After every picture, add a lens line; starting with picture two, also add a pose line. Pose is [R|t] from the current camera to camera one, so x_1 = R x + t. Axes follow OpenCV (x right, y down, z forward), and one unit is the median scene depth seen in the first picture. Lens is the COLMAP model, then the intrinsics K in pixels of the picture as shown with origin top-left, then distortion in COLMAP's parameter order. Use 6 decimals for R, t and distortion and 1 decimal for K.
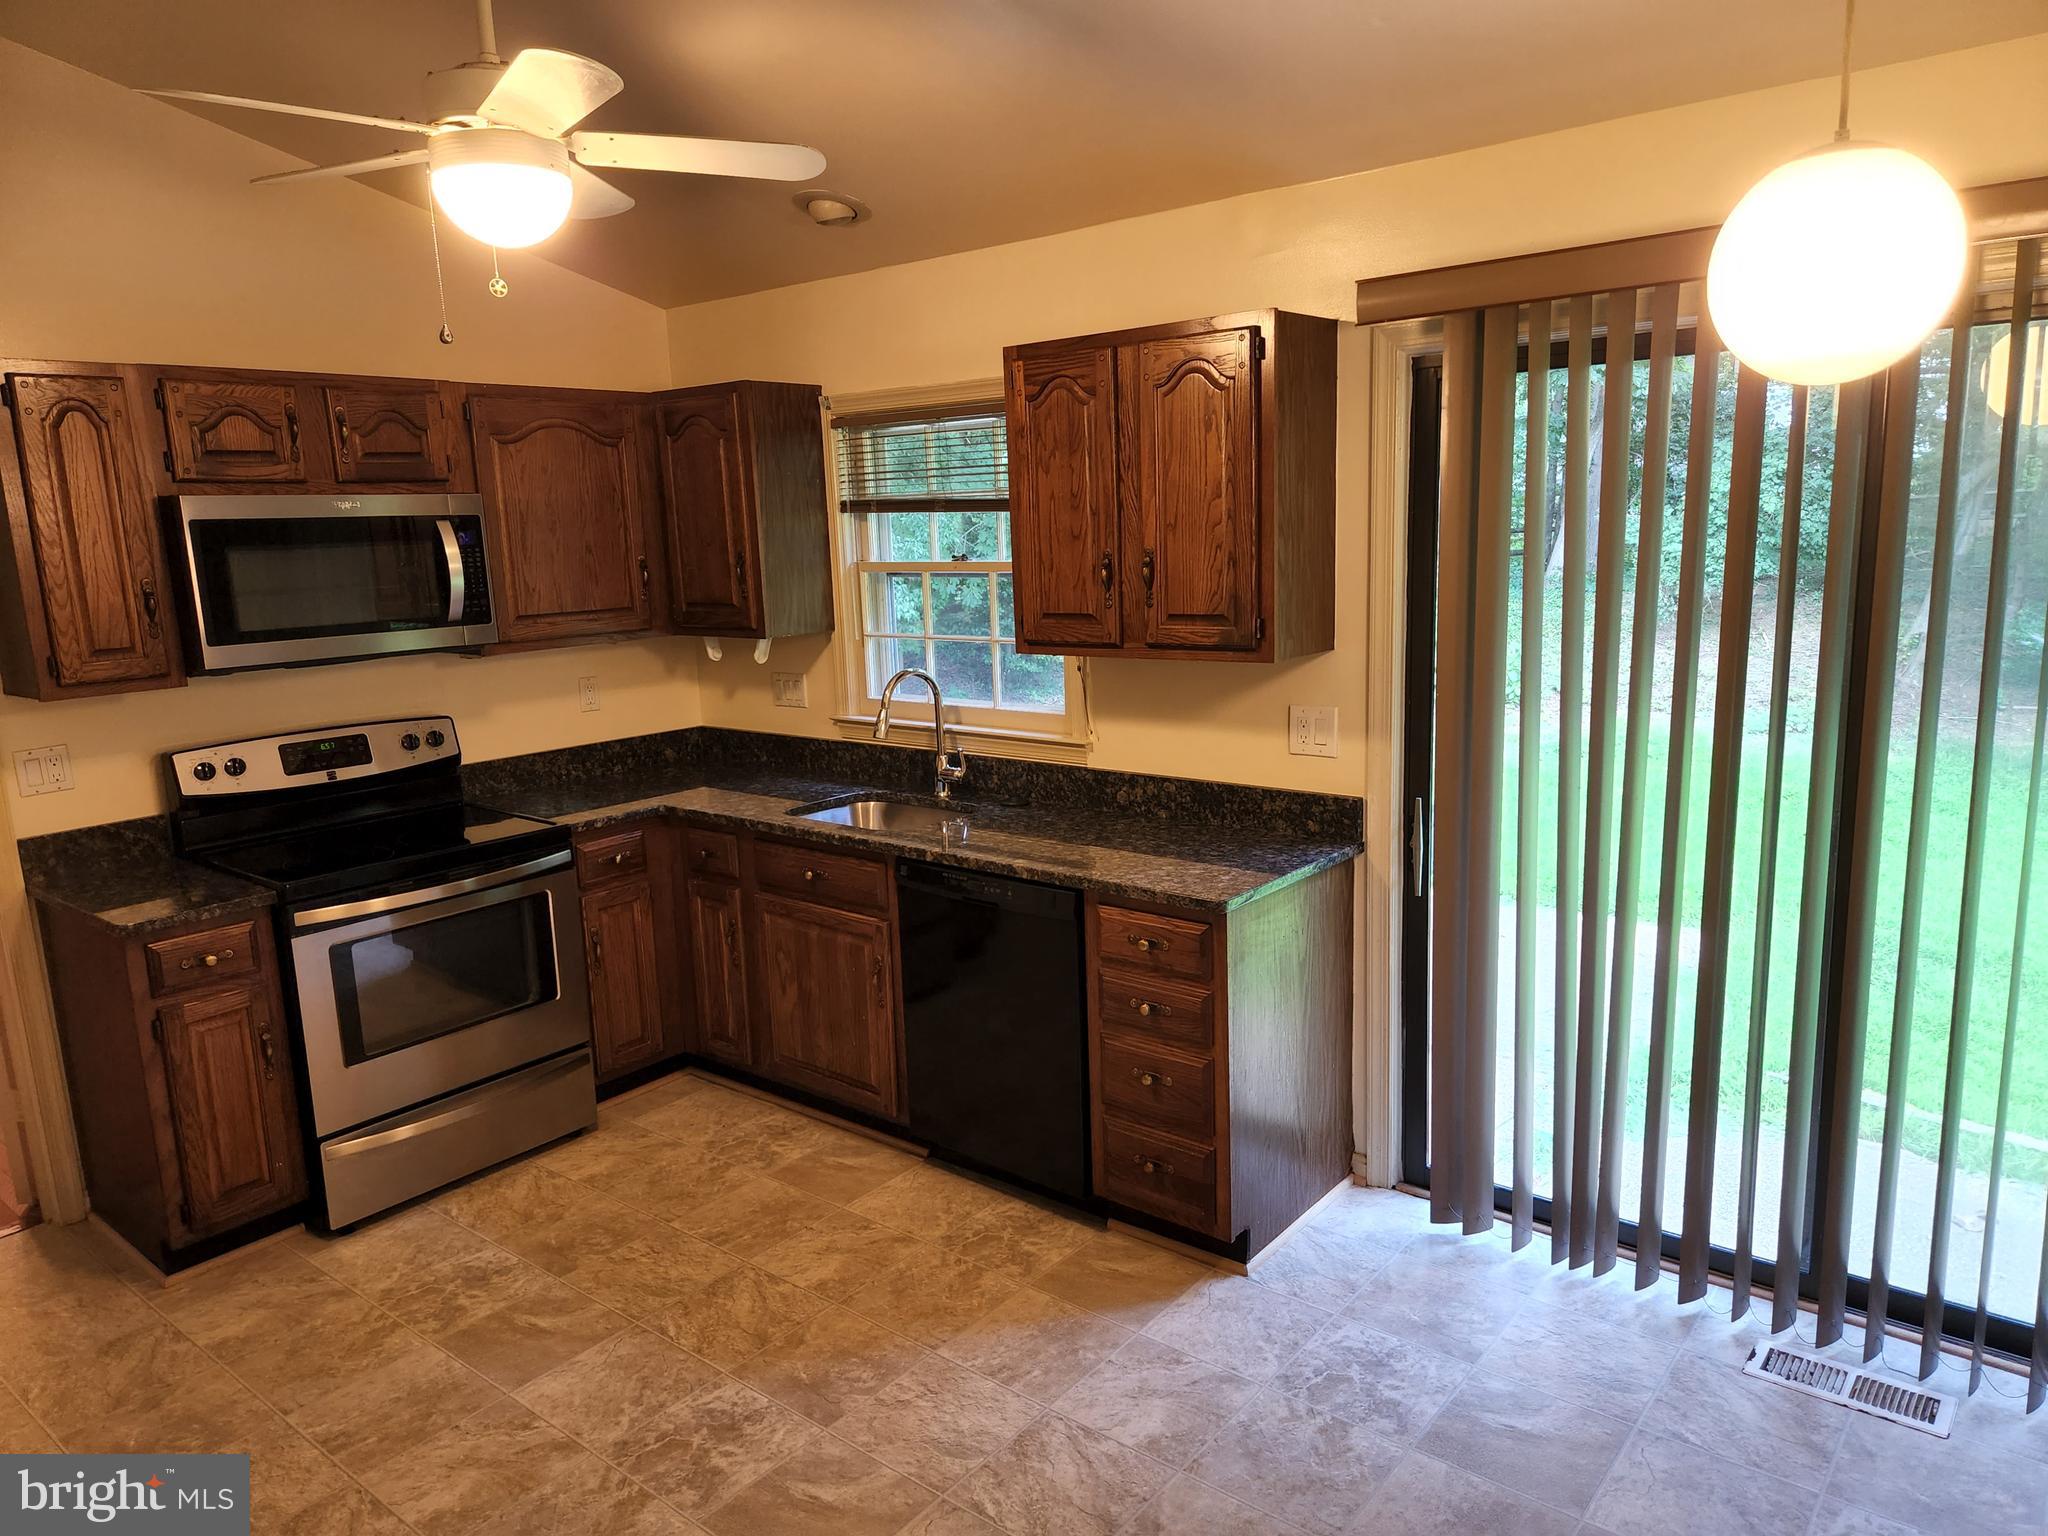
lens RADIAL K [[1382.5, 0, 1024.8], [0, 1382.5, 773.4], [0, 0, 1]] dist [0.000242, -0.000004]
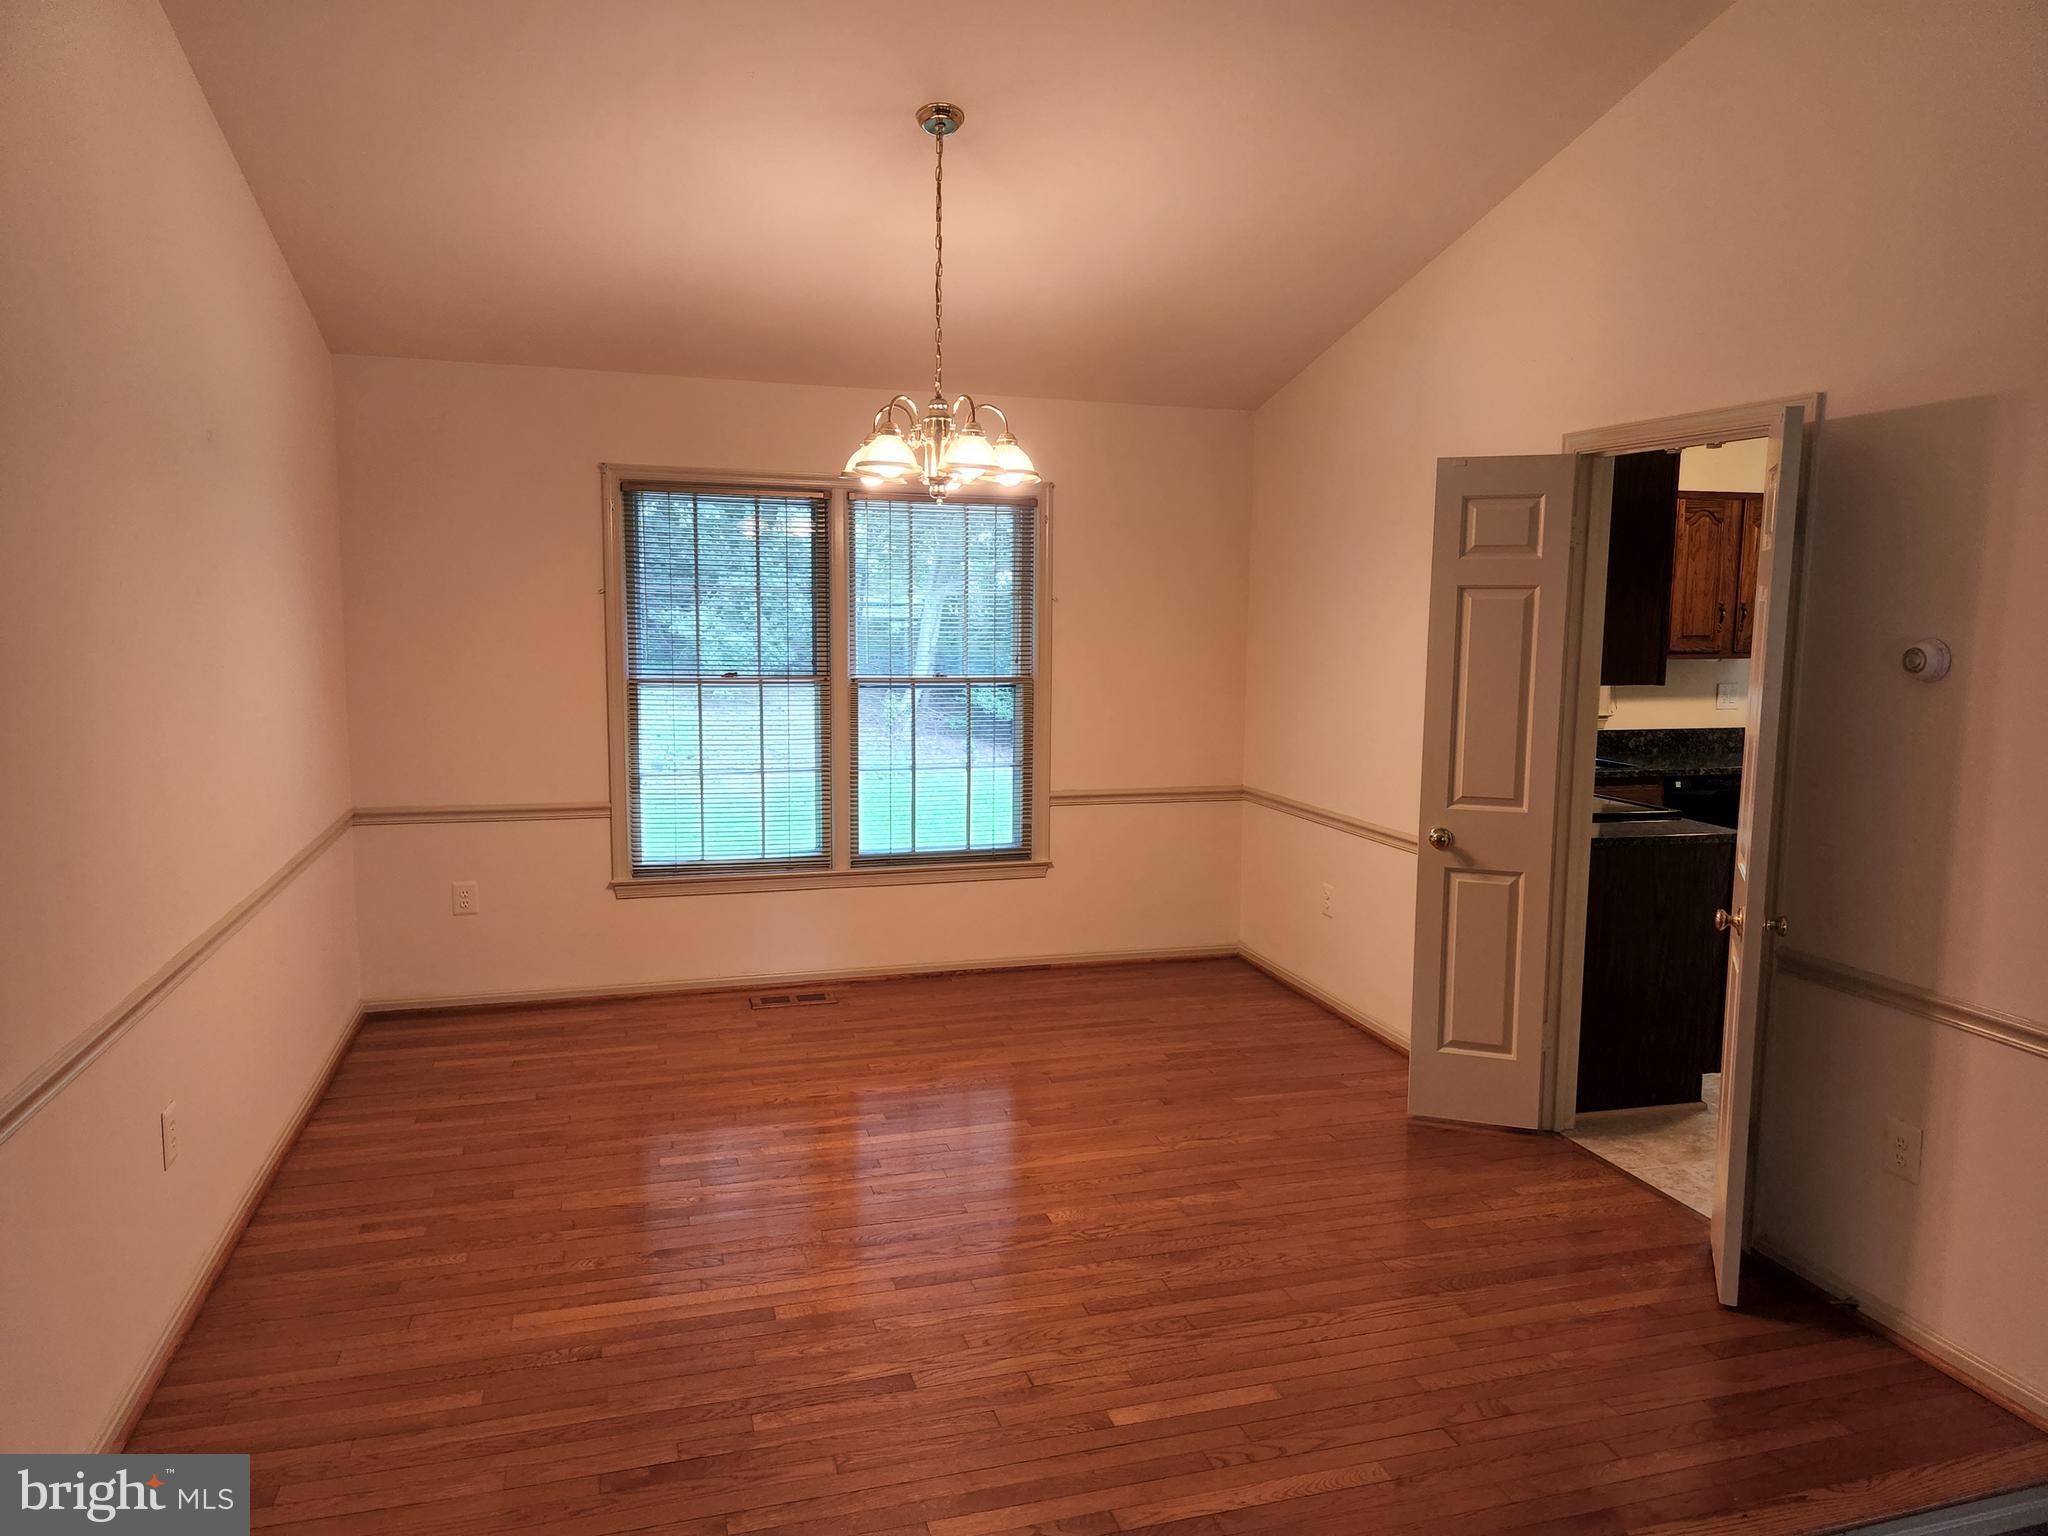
lens RADIAL K [[1382.5, 0, 1023.8], [0, 1382.5, 766.5], [0, 0, 1]] dist [0.000242, -0.000004]
pose [[0.559691, -0.057896, 0.826677, -1.966572], [0.120823, 0.992598, -0.012285, -0.028369], [-0.819846, 0.106757, 0.562543, 0.706463]]
